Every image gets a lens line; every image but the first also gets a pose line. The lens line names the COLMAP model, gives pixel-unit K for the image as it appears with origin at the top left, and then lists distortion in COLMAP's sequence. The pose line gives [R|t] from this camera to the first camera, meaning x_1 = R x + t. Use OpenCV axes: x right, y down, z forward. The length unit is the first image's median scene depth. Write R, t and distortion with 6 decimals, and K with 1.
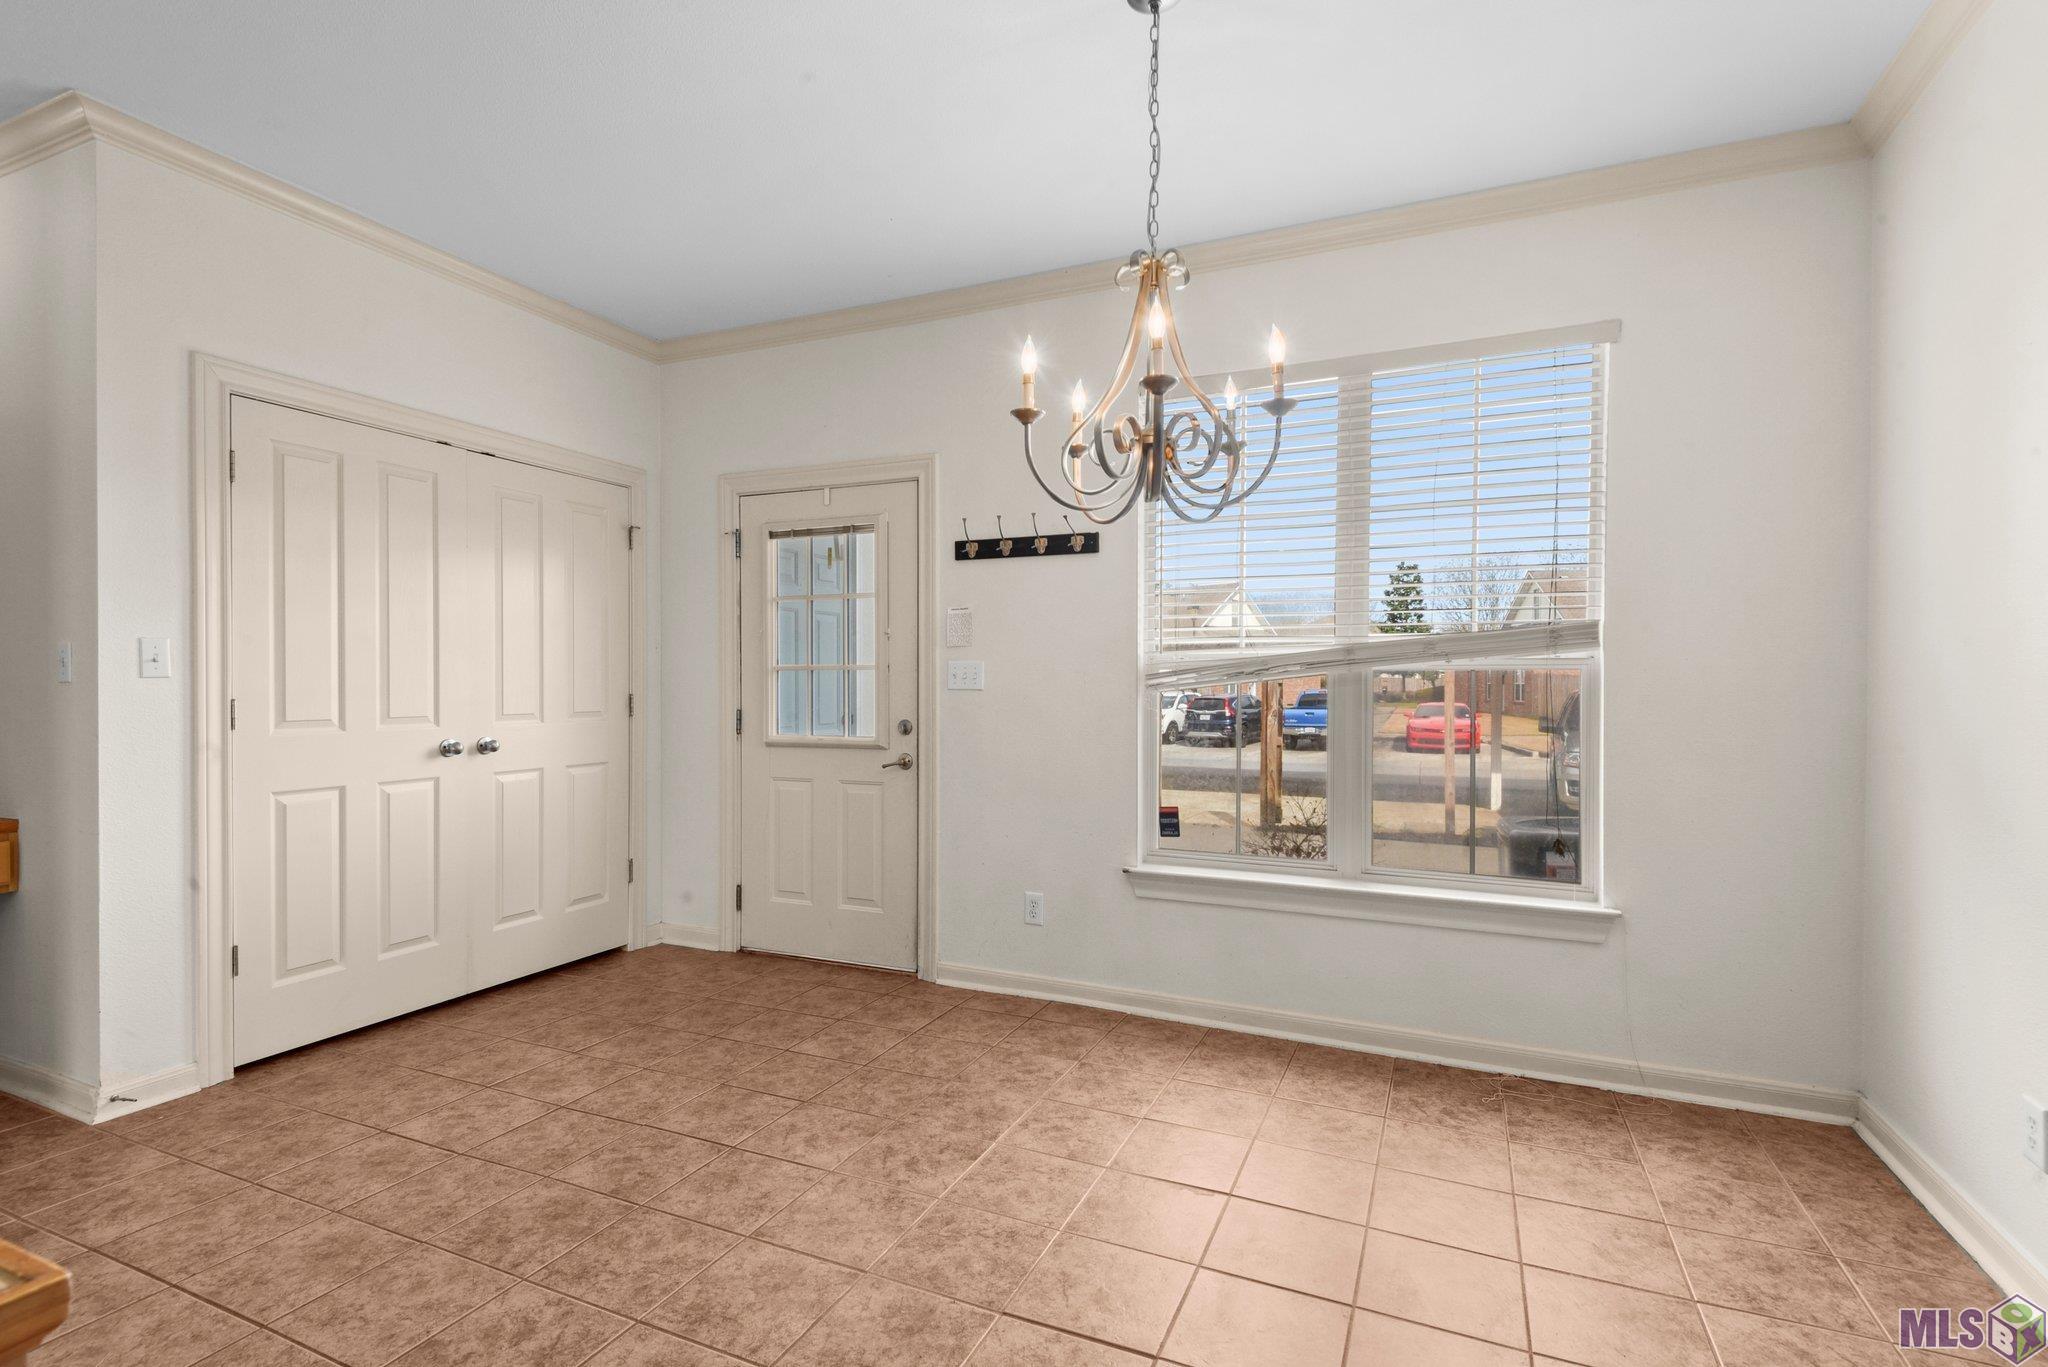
lens RADIAL K [[968.2, 0, 1027.5], [0, 968.2, 684.4], [0, 0, 1]] dist [0.050681, -0.030844]
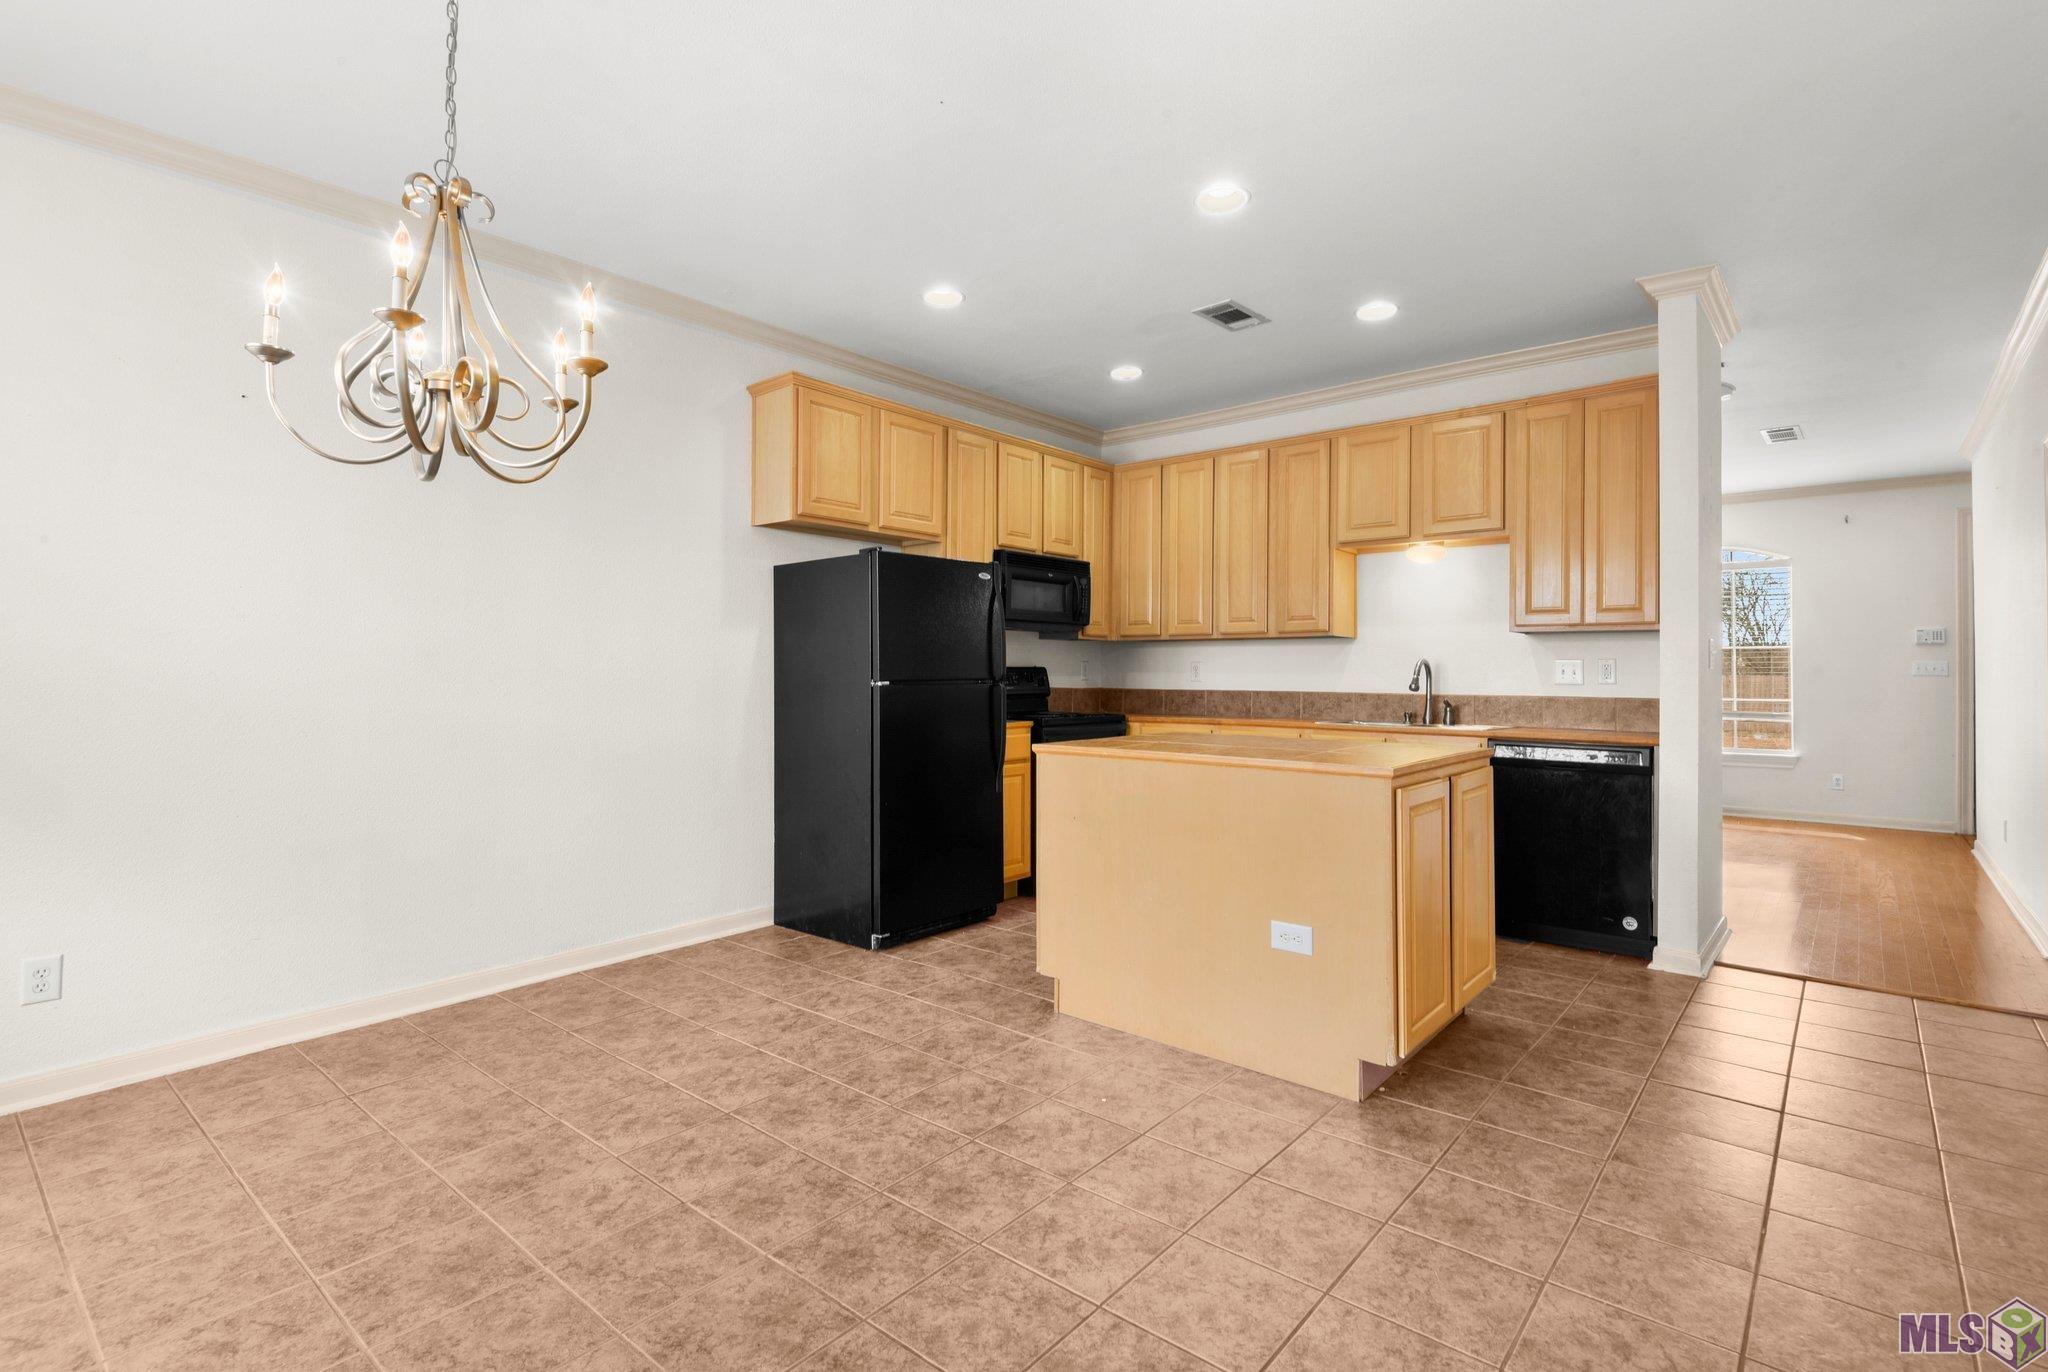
lens RADIAL K [[985.8, 0, 1020.3], [0, 985.8, 671.2], [0, 0, 1]] dist [0.013468, -0.000321]
pose [[-0.959237, -0.002155, 0.282594, -0.570811], [0.000083, 0.999969, 0.007907, 0.002292], [-0.282602, 0.007608, -0.959207, 1.554224]]
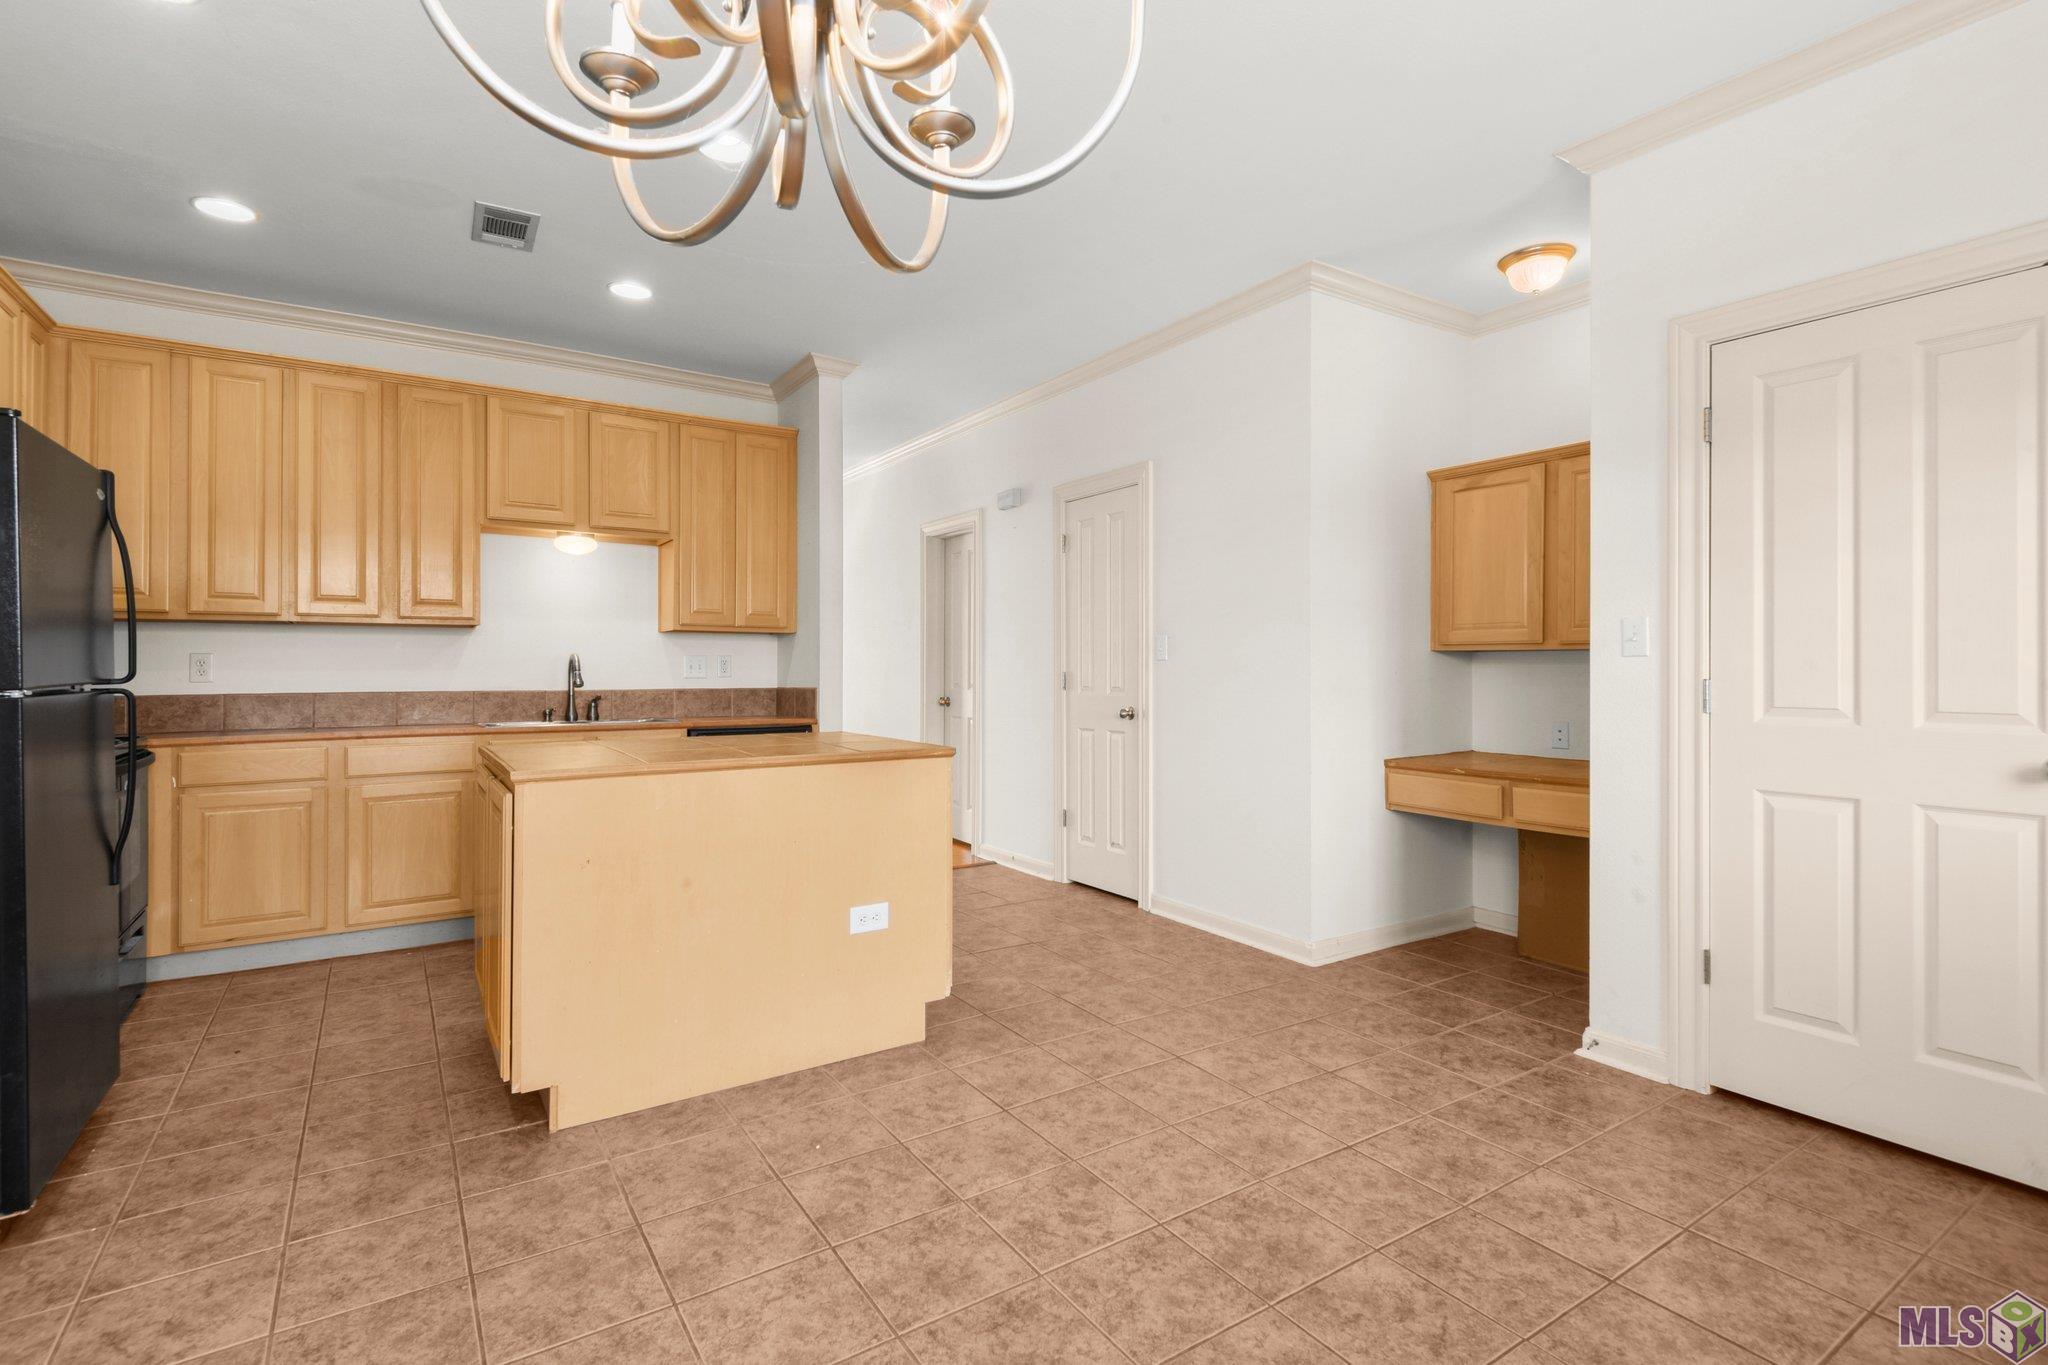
lens RADIAL K [[968.2, 0, 1027.5], [0, 968.2, 683.4], [0, 0, 1]] dist [0.050681, -0.030844]
pose [[-0.529242, 0.017305, -0.848295, 0.362754], [-0.005822, 0.999694, 0.024026, 0.000658], [0.848451, 0.017655, -0.528979, 1.162744]]
